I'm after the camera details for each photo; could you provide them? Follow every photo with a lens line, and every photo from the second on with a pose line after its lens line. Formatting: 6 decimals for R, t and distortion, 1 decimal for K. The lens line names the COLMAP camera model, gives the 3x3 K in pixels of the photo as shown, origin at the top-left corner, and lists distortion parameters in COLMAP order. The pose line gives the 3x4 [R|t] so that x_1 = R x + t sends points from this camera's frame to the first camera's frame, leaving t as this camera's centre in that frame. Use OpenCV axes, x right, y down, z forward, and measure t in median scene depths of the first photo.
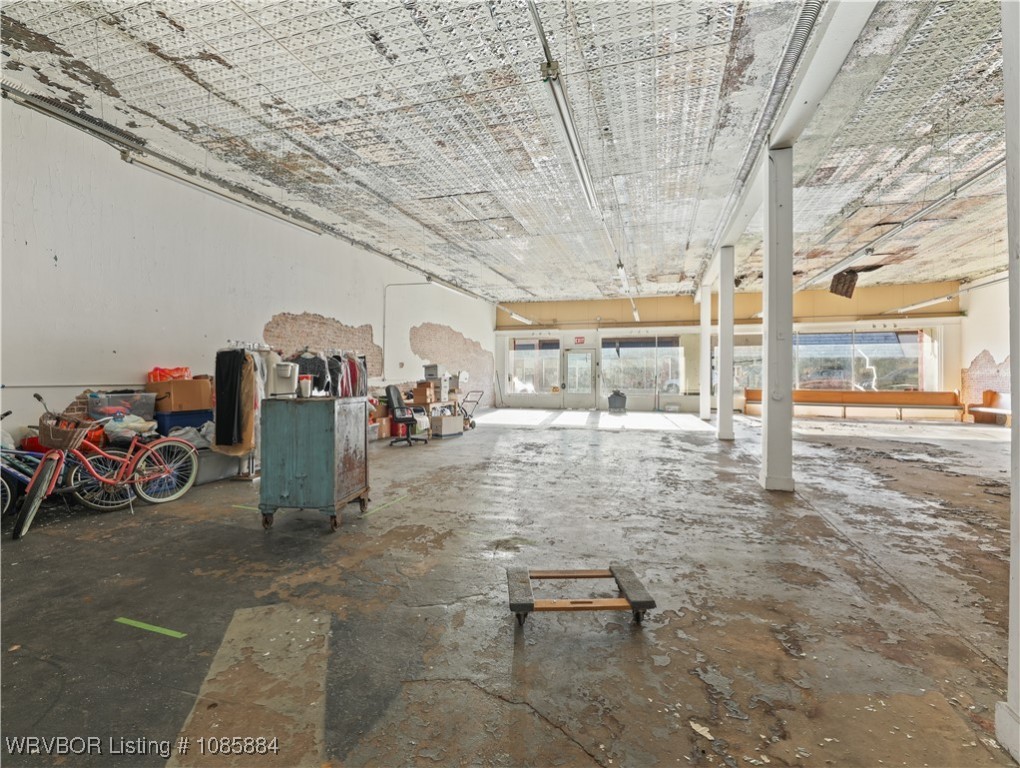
lens RADIAL K [[467.8, 0, 505.5], [0, 467.8, 370.8], [0, 0, 1]] dist [0.000342, -0.004082]
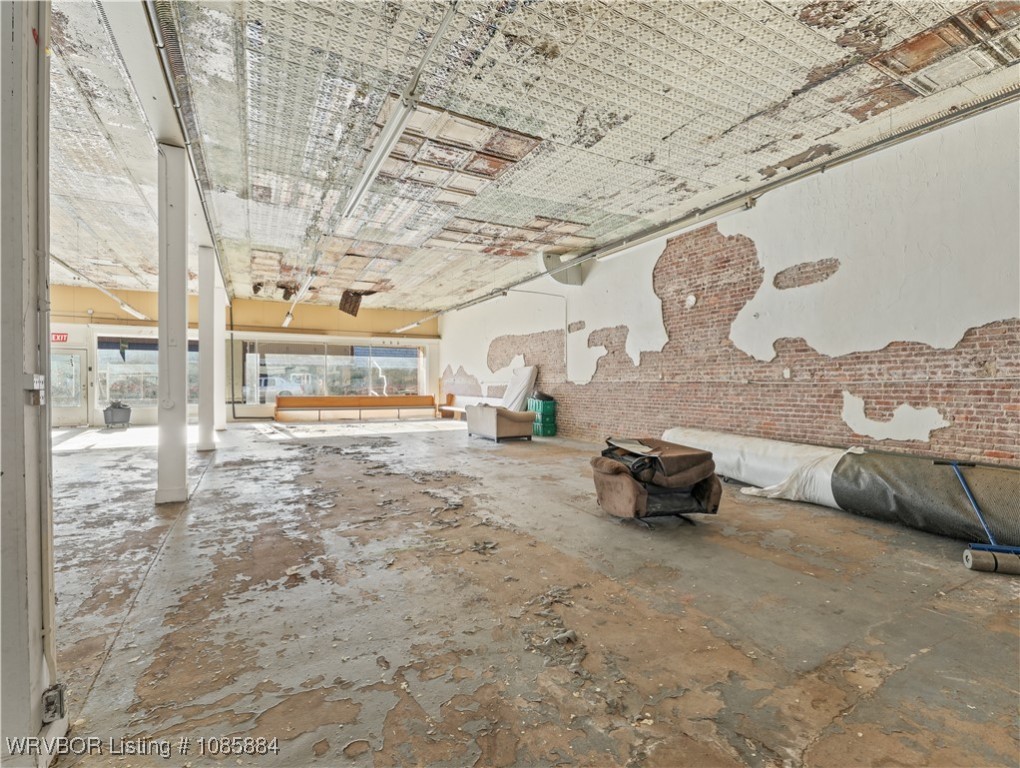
lens RADIAL K [[462.3, 0, 505.8], [0, 462.3, 386.3], [0, 0, 1]] dist [0.000421, -0.003501]
pose [[0.688049, -0.006282, 0.725637, 0.159047], [-0.005347, 0.999891, 0.013727, 0.000110], [-0.725644, -0.013325, 0.687941, -0.065037]]
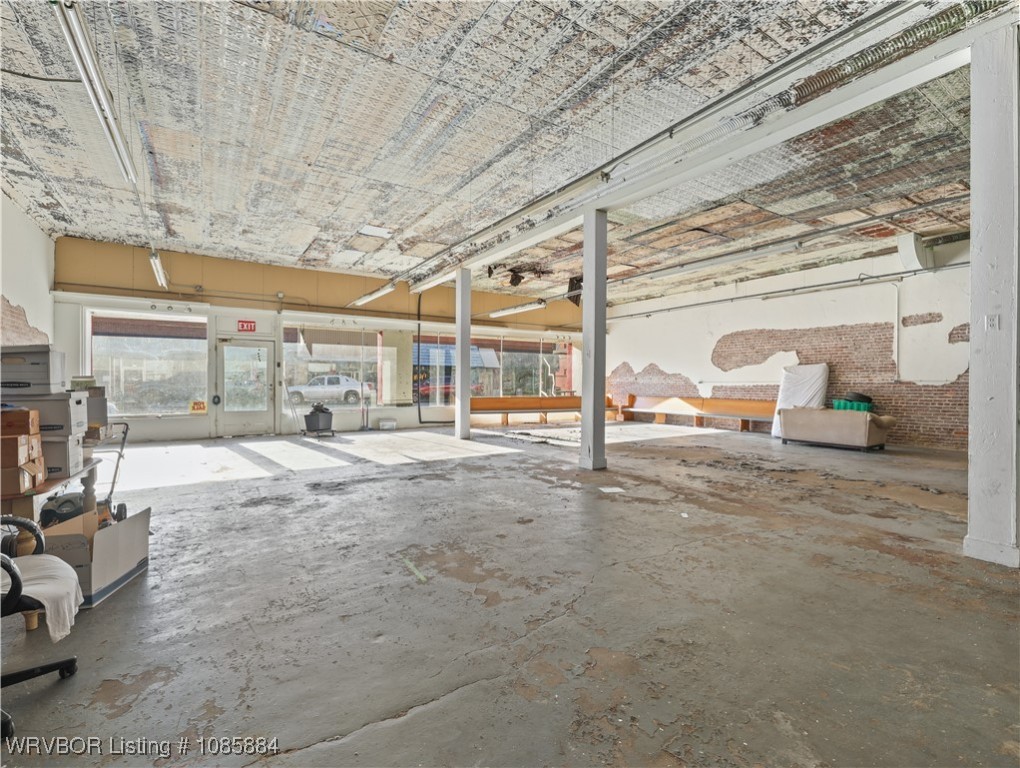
lens RADIAL K [[464.7, 0, 504.4], [0, 464.7, 384.1], [0, 0, 1]] dist [-0.001285, -0.000690]
pose [[0.628719, -0.003873, 0.777623, -0.150399], [-0.008036, 0.999902, 0.011478, 0.003204], [-0.777591, -0.013465, 0.628627, 0.485883]]
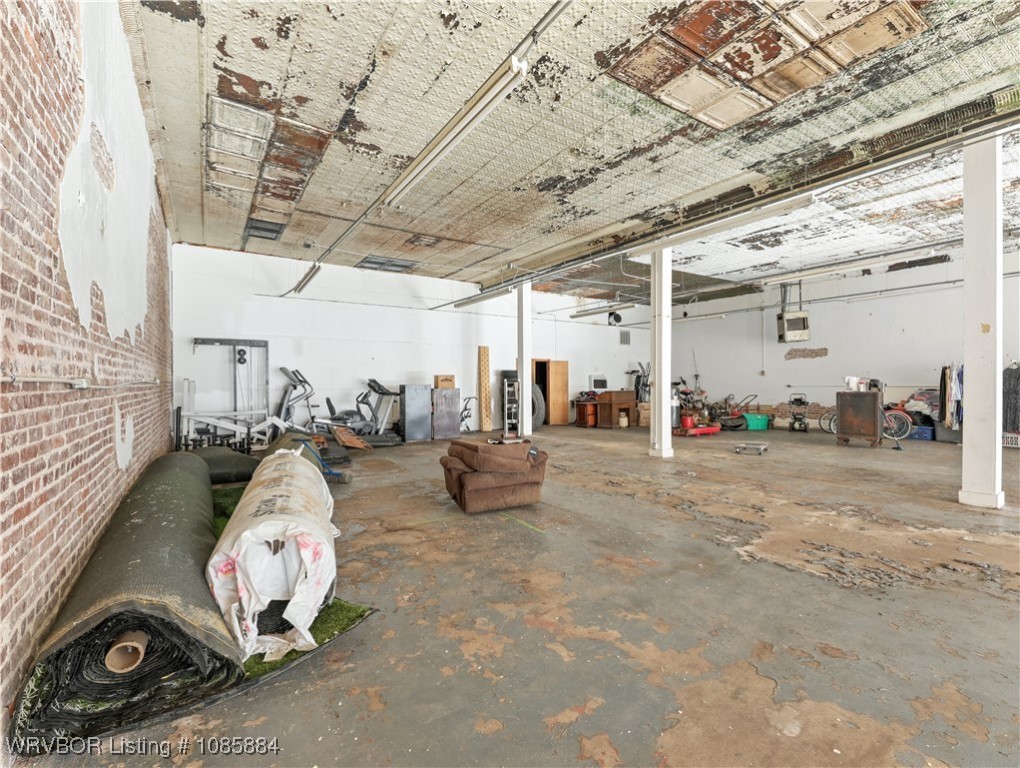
lens RADIAL K [[464.2, 0, 510.0], [0, 464.2, 384.0], [0, 0, 1]] dist [-0.002297, -0.000842]
pose [[-0.628985, 0.003721, -0.777409, 0.805445], [0.010276, 0.999941, -0.003528, 0.003676], [0.777350, -0.010208, -0.628986, 0.366619]]
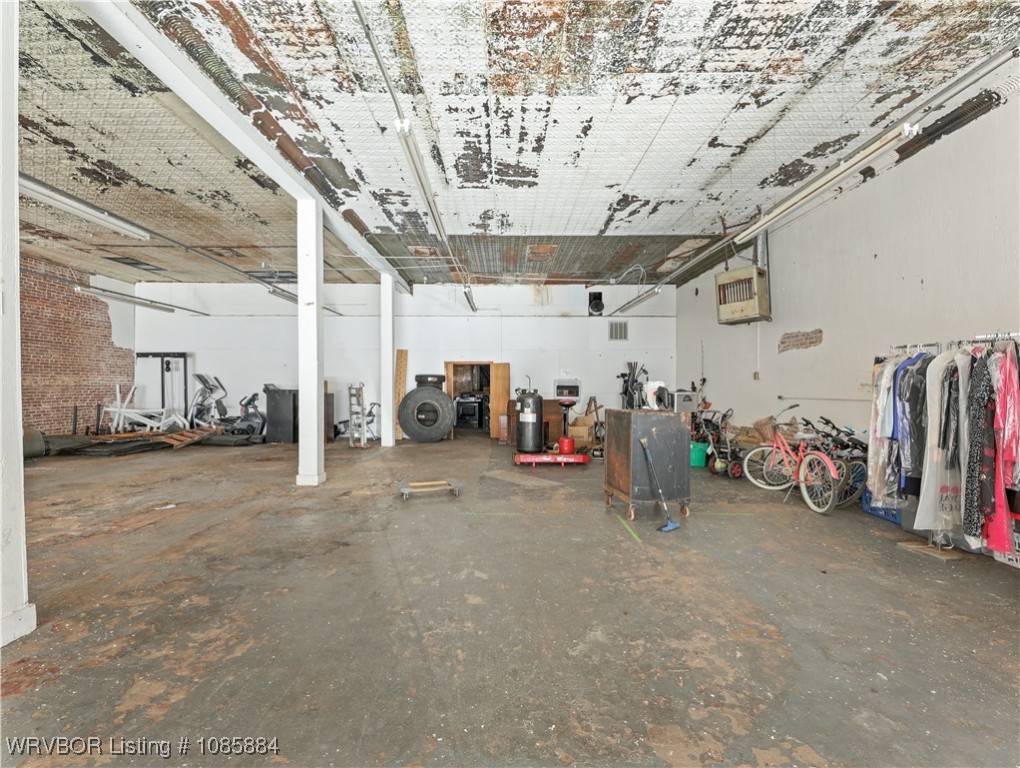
lens RADIAL K [[462.3, 0, 505.8], [0, 462.3, 386.3], [0, 0, 1]] dist [0.000421, -0.003501]
pose [[-0.950492, -0.004352, -0.310719, 0.102188], [-0.000673, 0.999928, -0.011945, 0.004117], [0.310748, -0.011144, -0.950427, 0.675692]]
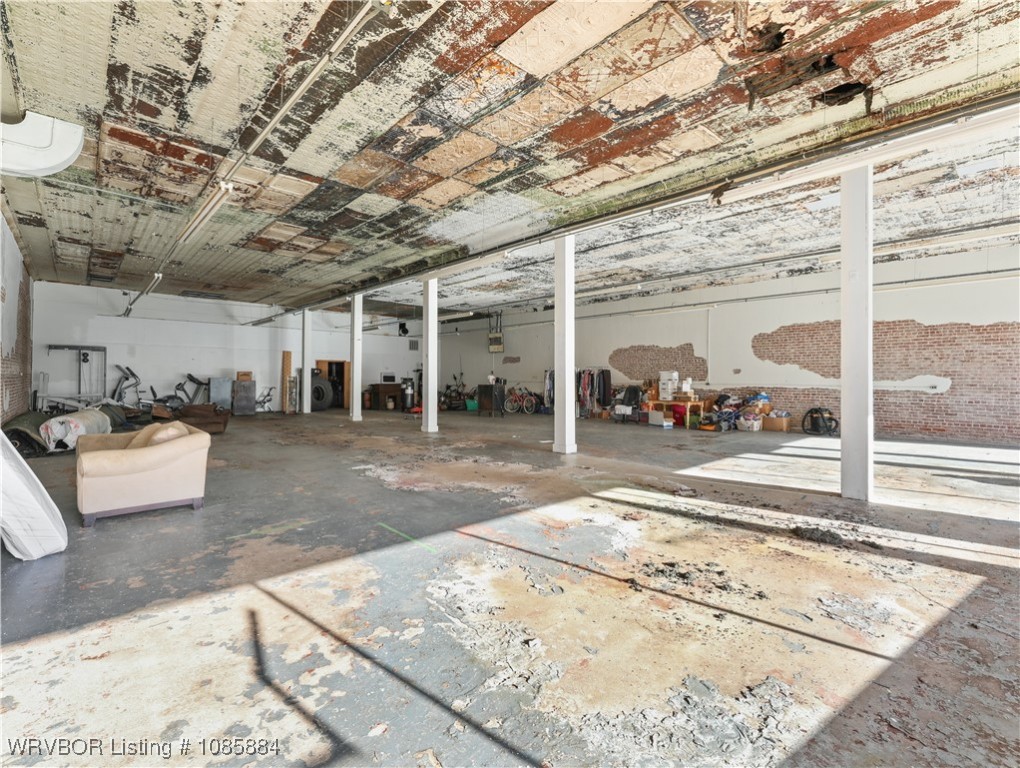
lens RADIAL K [[467.8, 0, 505.5], [0, 467.8, 370.8], [0, 0, 1]] dist [0.000342, -0.004082]
pose [[-0.495189, -0.017303, -0.868613, 0.973412], [0.001244, 0.999787, -0.020625, 0.008564], [0.868784, -0.011294, -0.495062, 1.011093]]
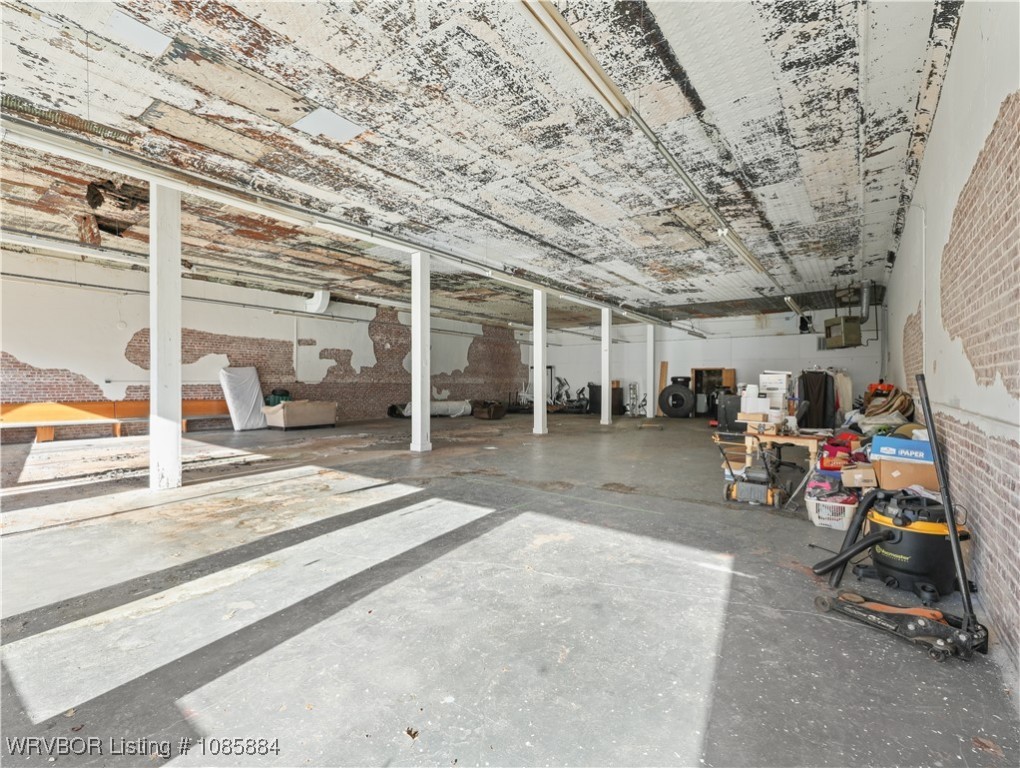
lens RADIAL K [[462.3, 0, 505.8], [0, 462.3, 386.3], [0, 0, 1]] dist [0.000421, -0.003501]
pose [[-0.943733, -0.011382, 0.330514, -0.009946], [-0.012219, 0.999925, -0.000453, 0.008246], [-0.330484, -0.004466, -0.943801, 1.396810]]
